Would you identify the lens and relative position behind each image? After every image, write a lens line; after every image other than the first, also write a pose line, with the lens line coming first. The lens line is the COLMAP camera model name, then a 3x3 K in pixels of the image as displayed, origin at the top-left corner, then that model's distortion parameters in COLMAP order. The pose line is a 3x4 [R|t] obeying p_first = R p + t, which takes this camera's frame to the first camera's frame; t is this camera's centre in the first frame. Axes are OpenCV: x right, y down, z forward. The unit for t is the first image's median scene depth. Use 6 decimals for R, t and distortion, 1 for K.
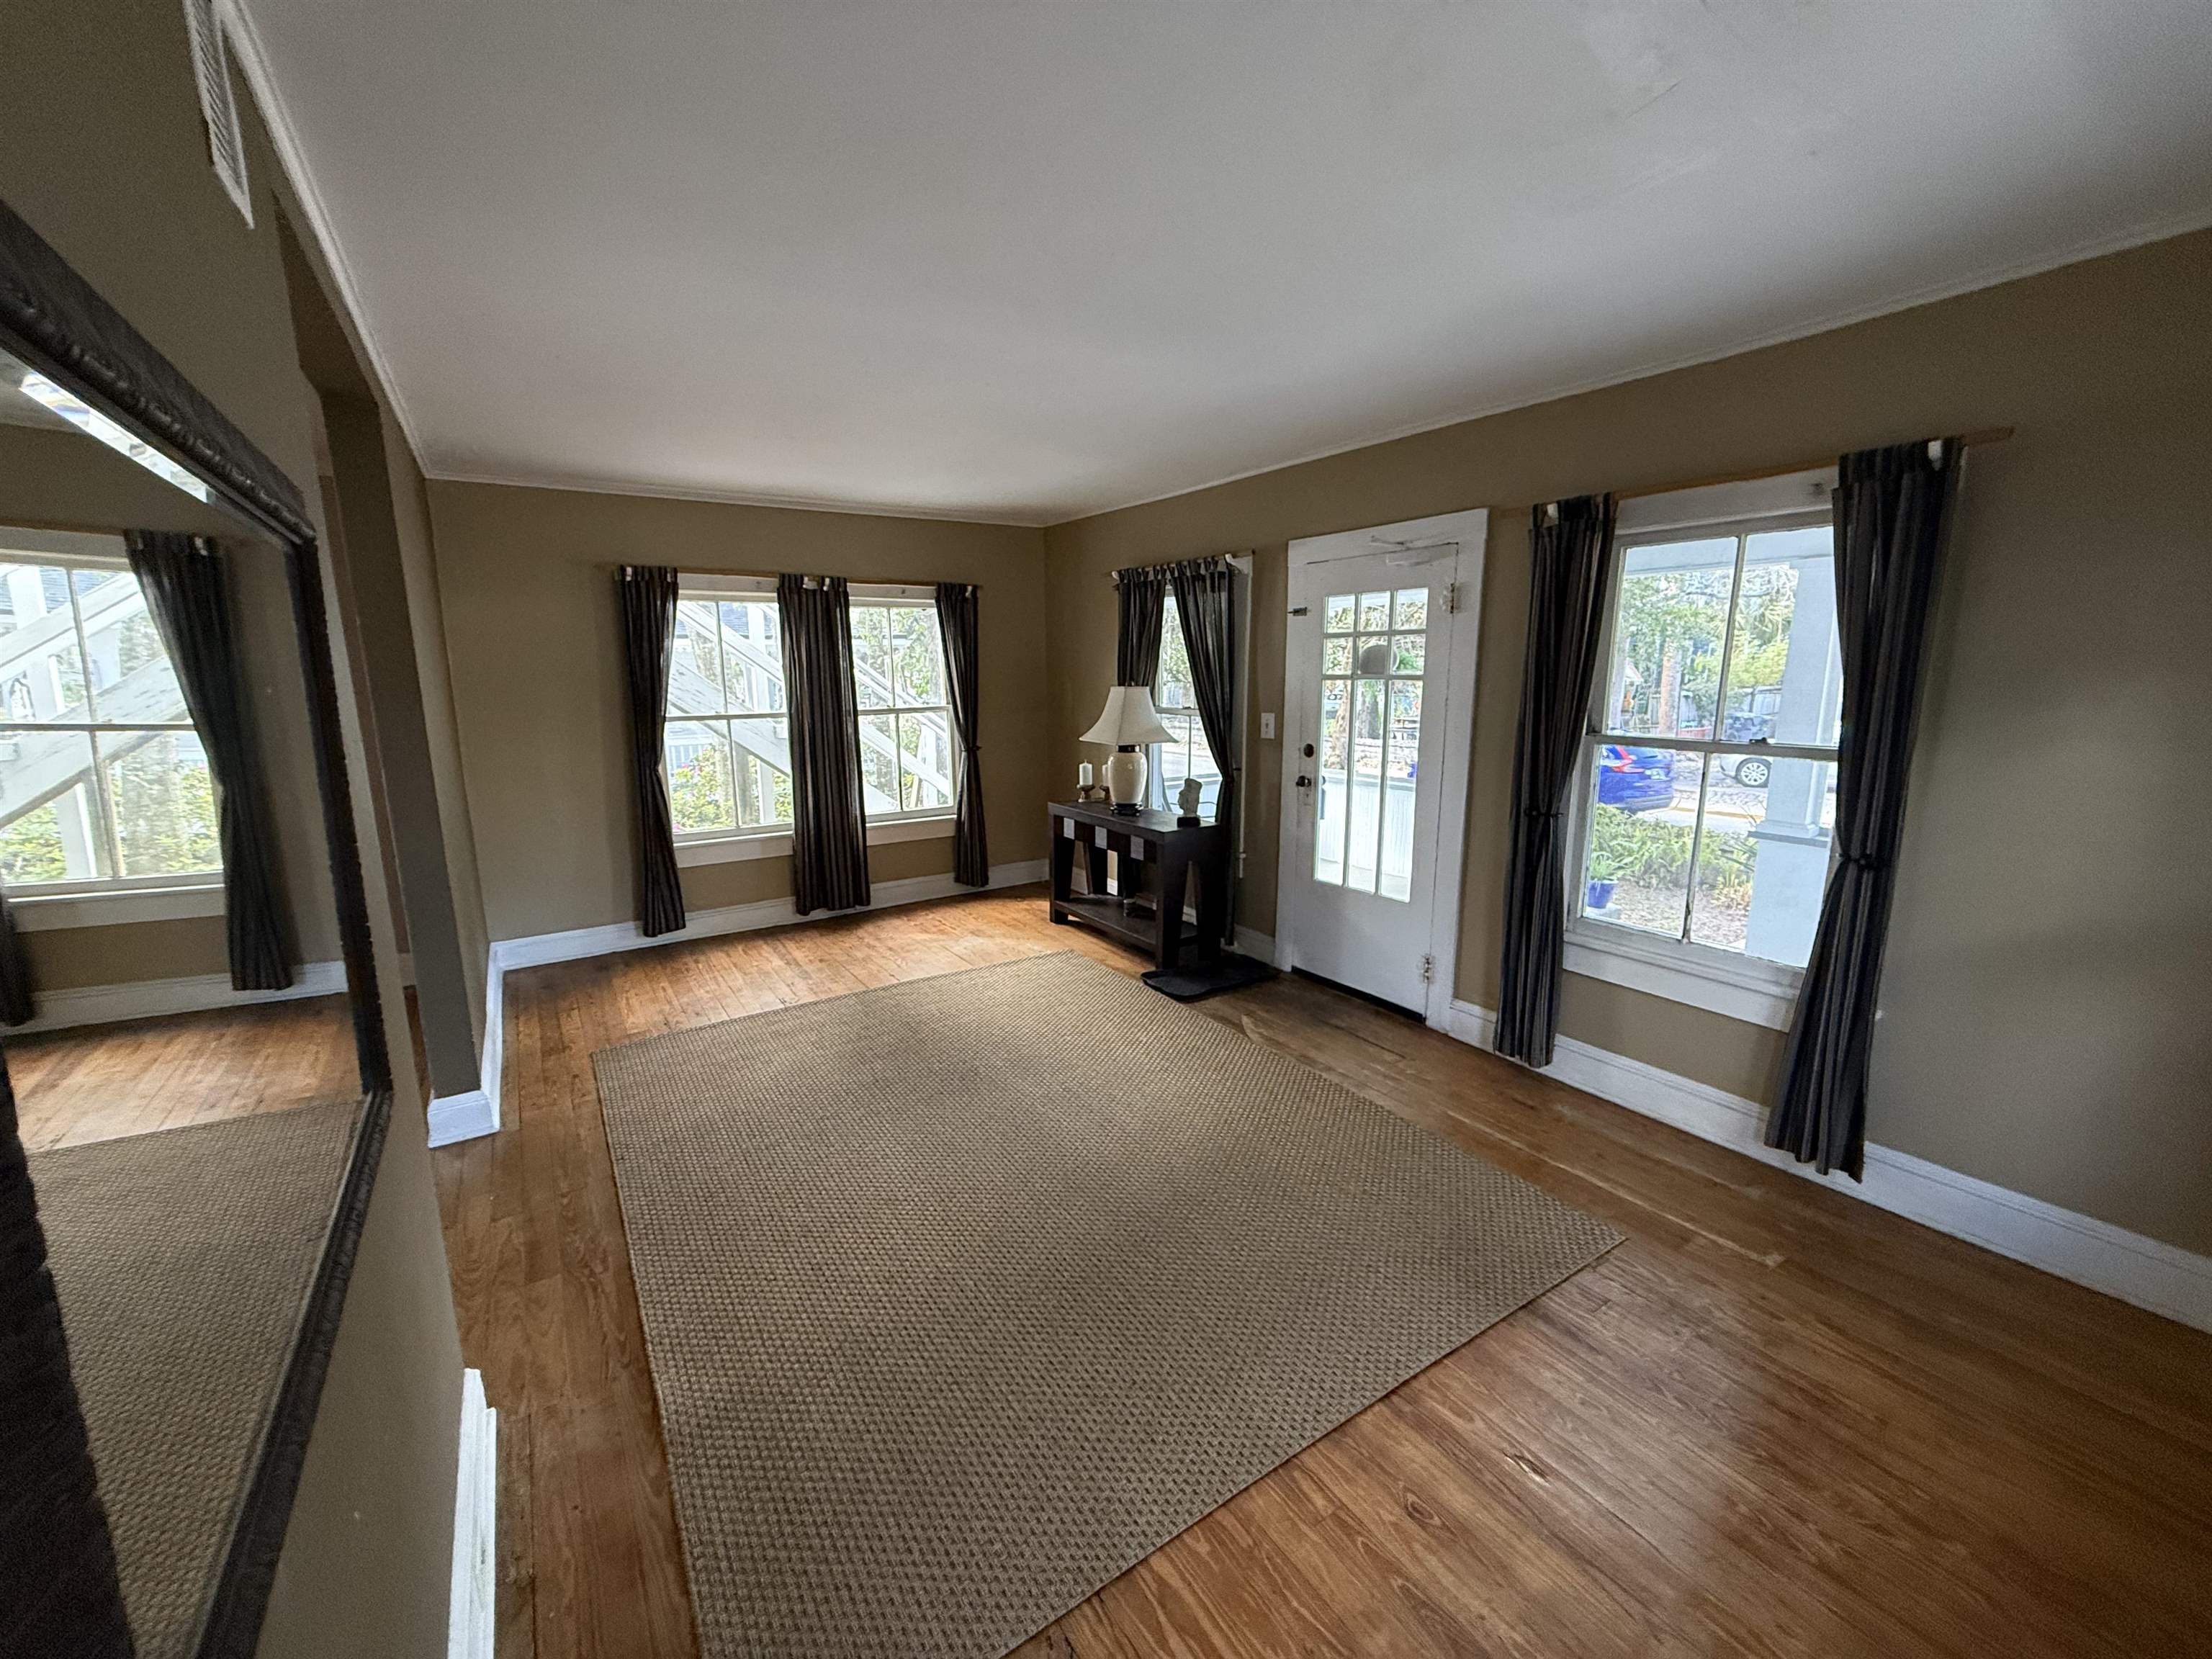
lens RADIAL K [[888.9, 0, 1106.0], [0, 888.9, 829.5], [0, 0, 1]] dist [0.000256, -0.000032]
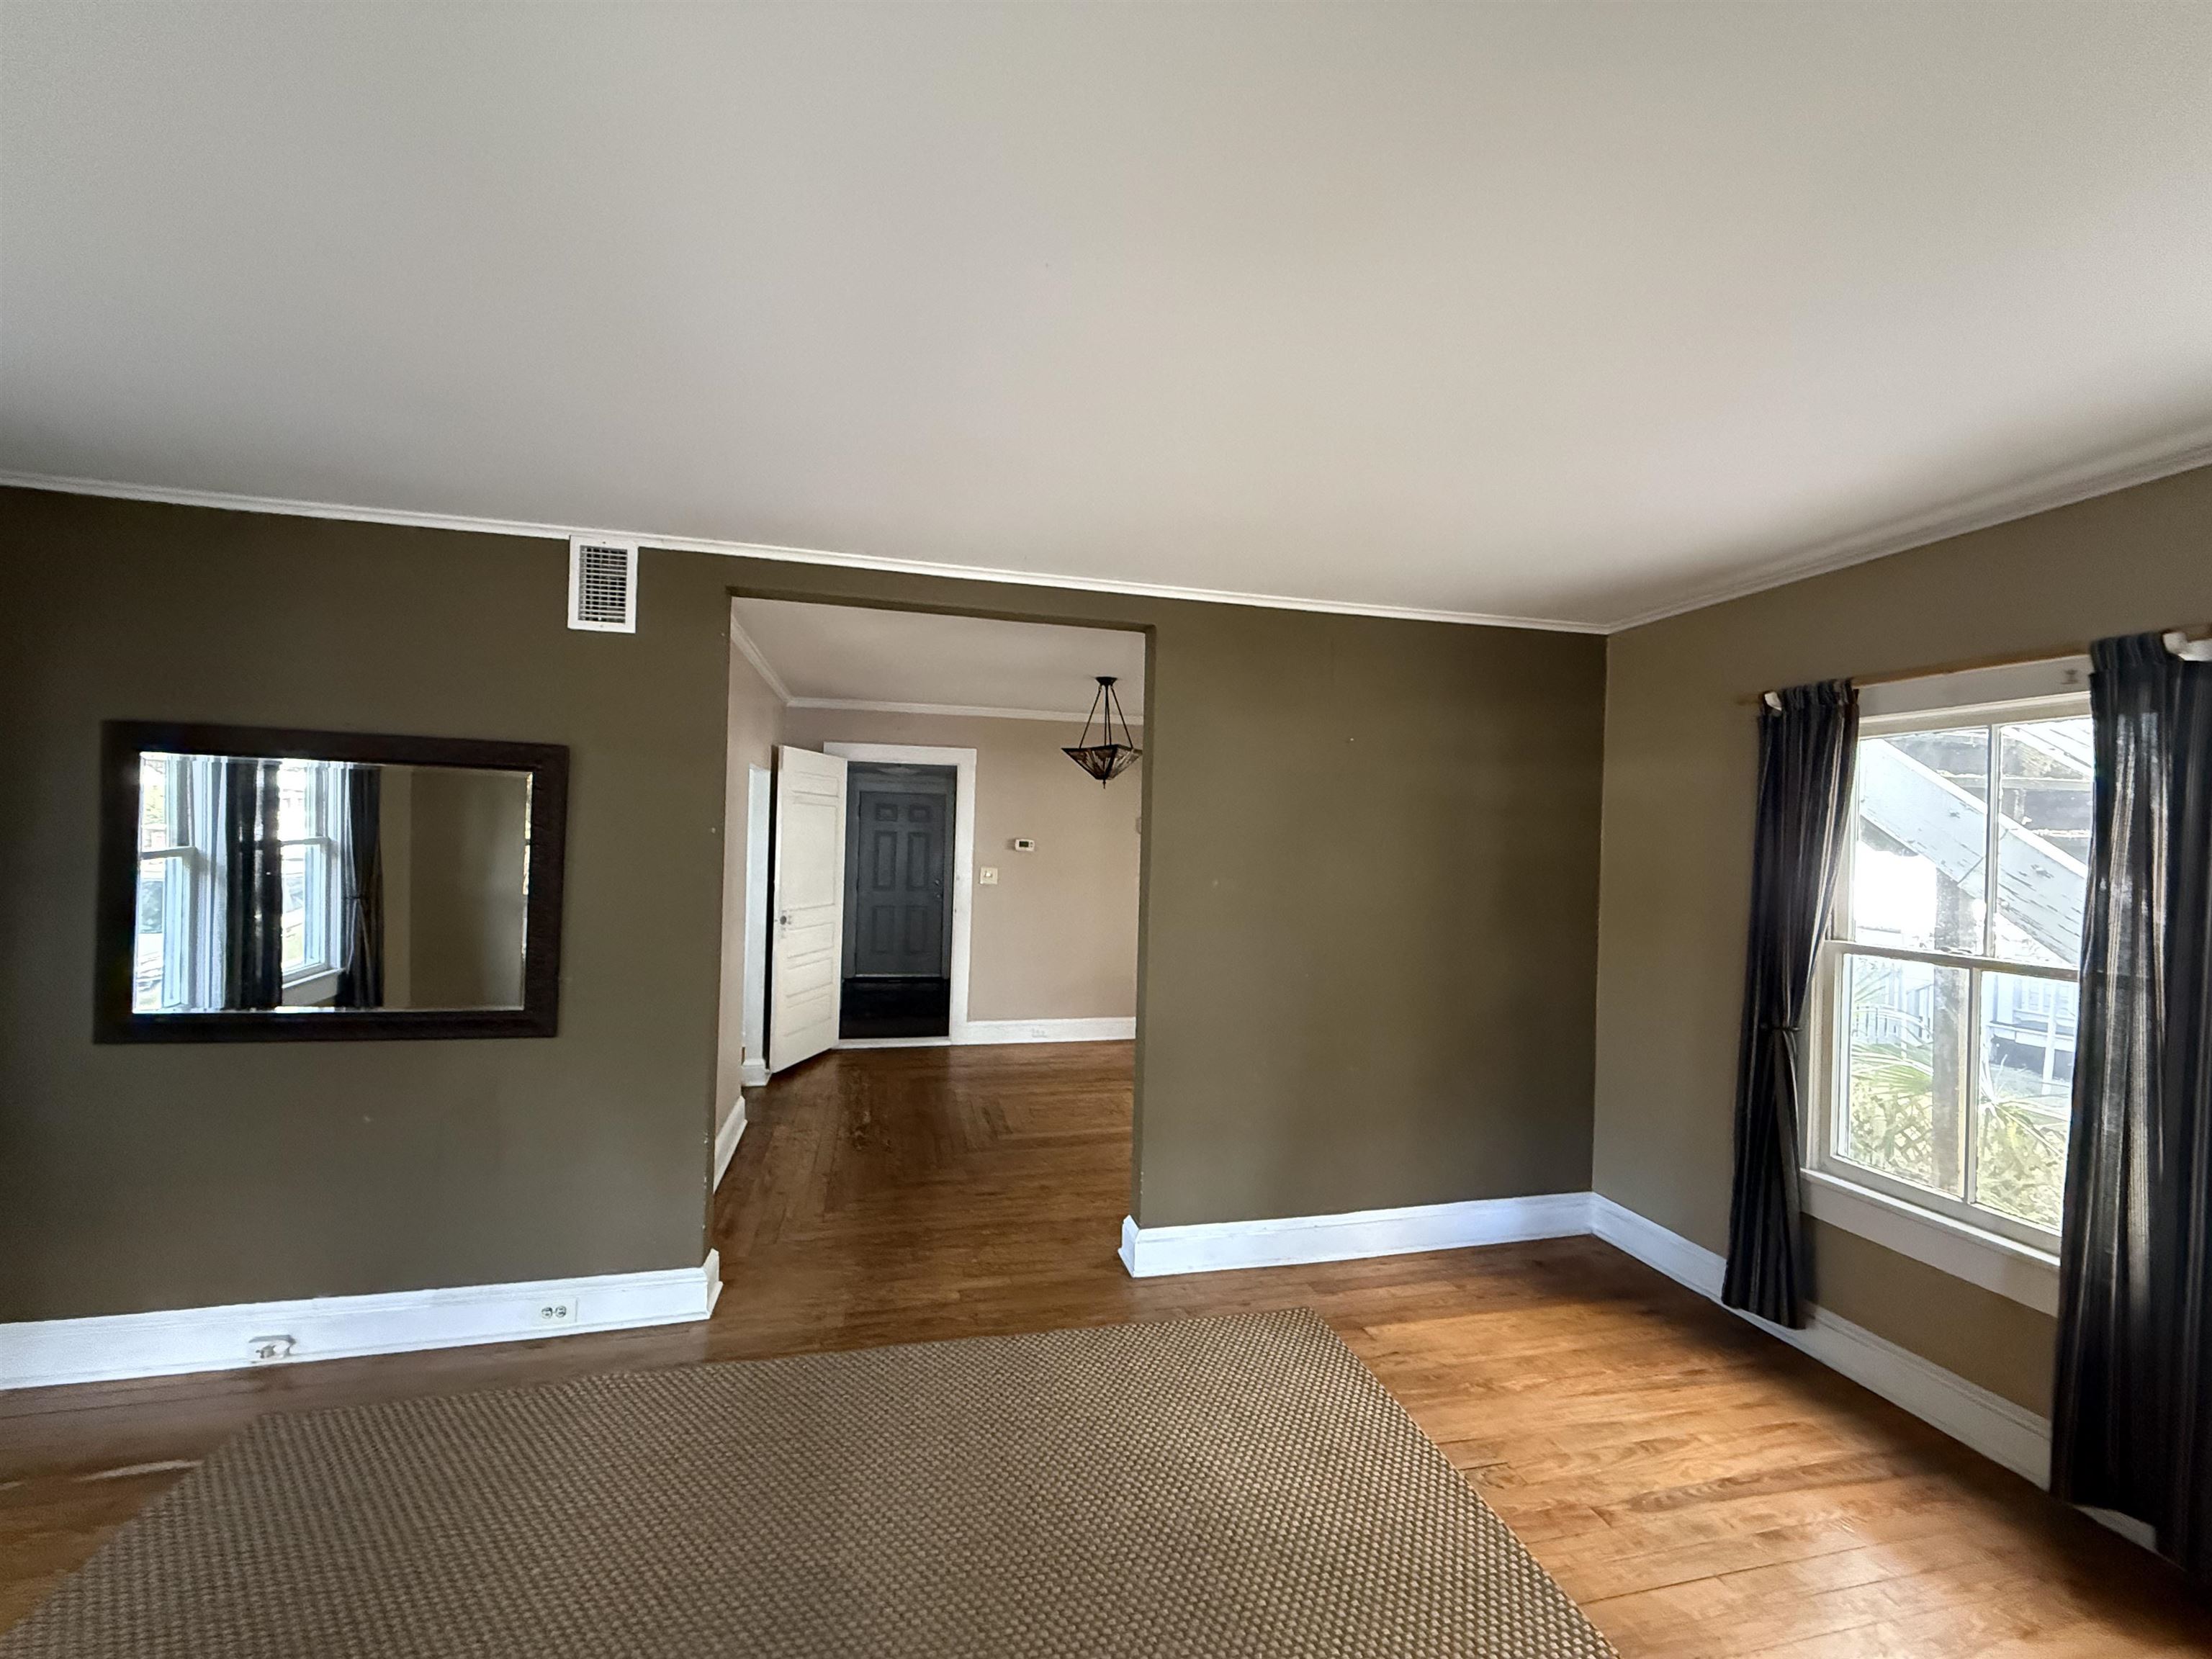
lens RADIAL K [[888.9, 0, 1106.0], [0, 888.9, 829.5], [0, 0, 1]] dist [0.000256, -0.000032]
pose [[-0.354537, -0.006738, -0.935018, 0.190054], [-0.191115, 0.979386, 0.065408, -0.147489], [0.915303, 0.201885, -0.348516, 0.770792]]
